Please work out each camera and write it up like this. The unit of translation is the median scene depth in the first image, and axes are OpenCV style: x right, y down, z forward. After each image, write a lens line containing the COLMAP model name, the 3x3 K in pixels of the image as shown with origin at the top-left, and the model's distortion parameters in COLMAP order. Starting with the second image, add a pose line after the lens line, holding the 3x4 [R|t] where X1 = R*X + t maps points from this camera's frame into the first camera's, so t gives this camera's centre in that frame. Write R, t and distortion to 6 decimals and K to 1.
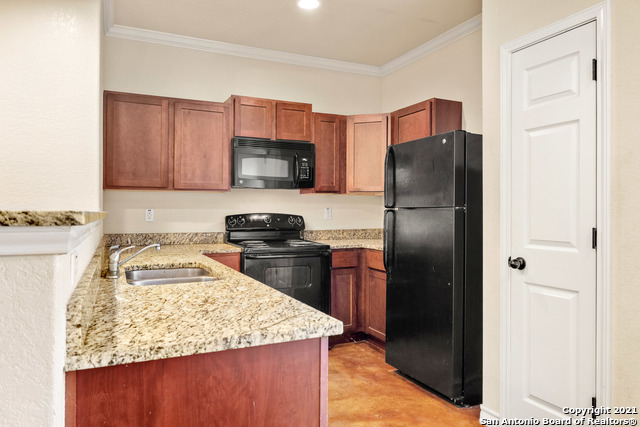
lens RADIAL K [[439.8, 0, 320.7], [0, 439.8, 213.9], [0, 0, 1]] dist [-0.006261, -0.000970]
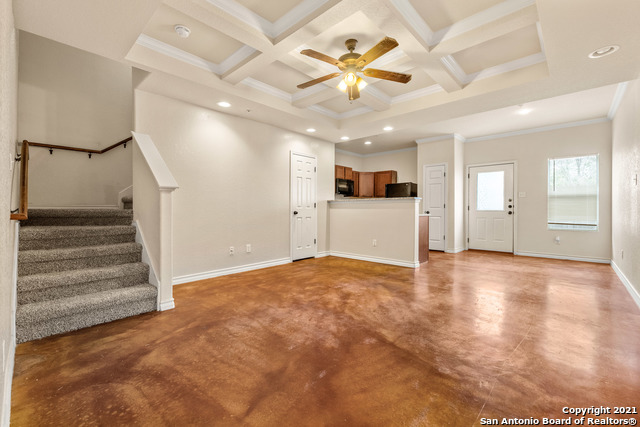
lens RADIAL K [[269.1, 0, 321.1], [0, 269.1, 213.9], [0, 0, 1]] dist [0.002750, 0.000063]
pose [[0.927709, -0.009752, 0.373177, -0.943805], [0.004977, 0.999893, 0.013756, 0.050250], [-0.373271, -0.010905, 0.927658, -0.702980]]
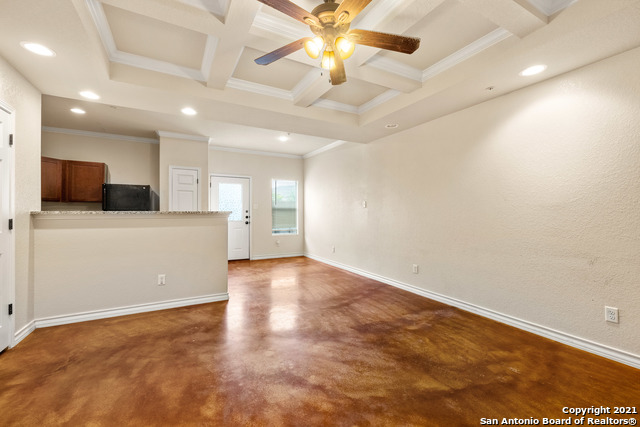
lens RADIAL K [[269.1, 0, 315.4], [0, 269.1, 211.4], [0, 0, 1]] dist [0.002750, 0.000063]
pose [[-0.050999, -0.002802, 0.998695, -1.071886], [0.004066, 0.999987, 0.003014, -0.001478], [-0.998690, 0.004214, -0.050987, -0.053781]]
